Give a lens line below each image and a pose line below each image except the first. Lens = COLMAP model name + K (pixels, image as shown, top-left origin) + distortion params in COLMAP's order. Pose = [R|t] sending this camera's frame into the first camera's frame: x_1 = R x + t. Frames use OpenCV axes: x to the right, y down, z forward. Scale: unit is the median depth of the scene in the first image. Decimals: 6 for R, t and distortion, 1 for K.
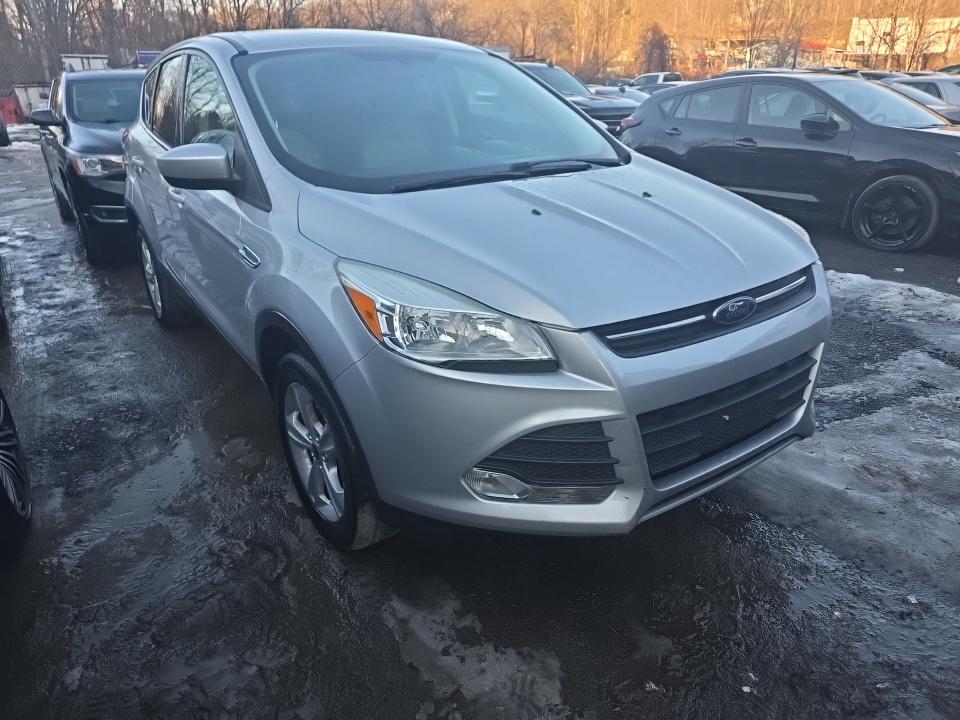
lens RADIAL K [[666.5, 0, 476.1], [0, 666.5, 335.4], [0, 0, 1]] dist [0.043985, -0.023472]
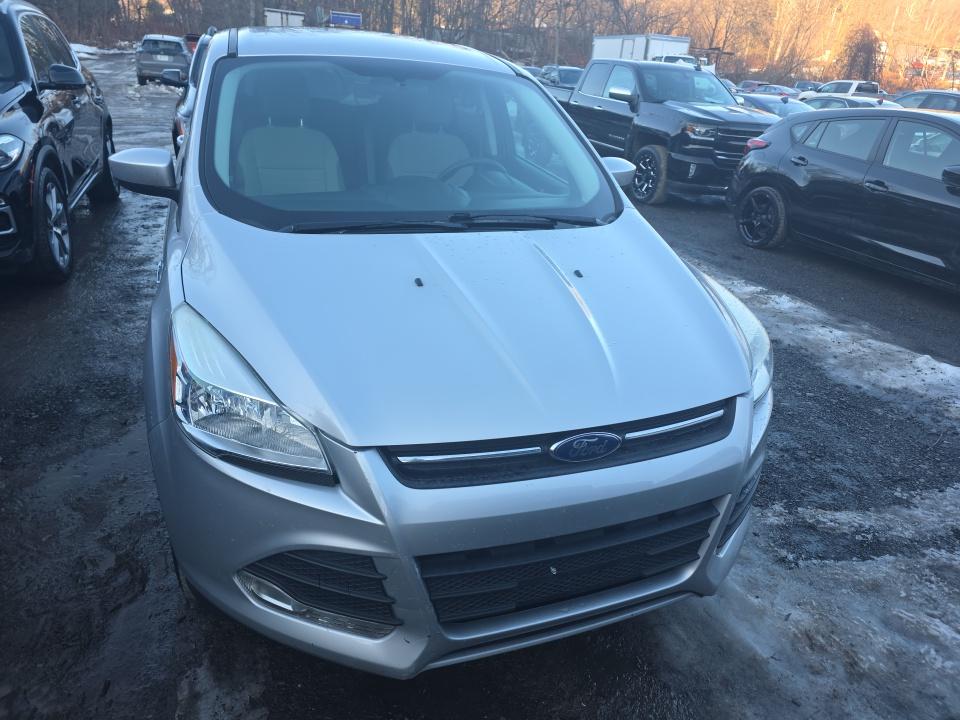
lens RADIAL K [[666.5, 0, 476.1], [0, 666.5, 335.4], [0, 0, 1]] dist [0.043985, -0.023472]
pose [[0.968459, 0.171092, -0.181151, 0.280063], [-0.166563, 0.985218, 0.040040, -0.135700], [0.185324, -0.008604, 0.982640, 0.120258]]
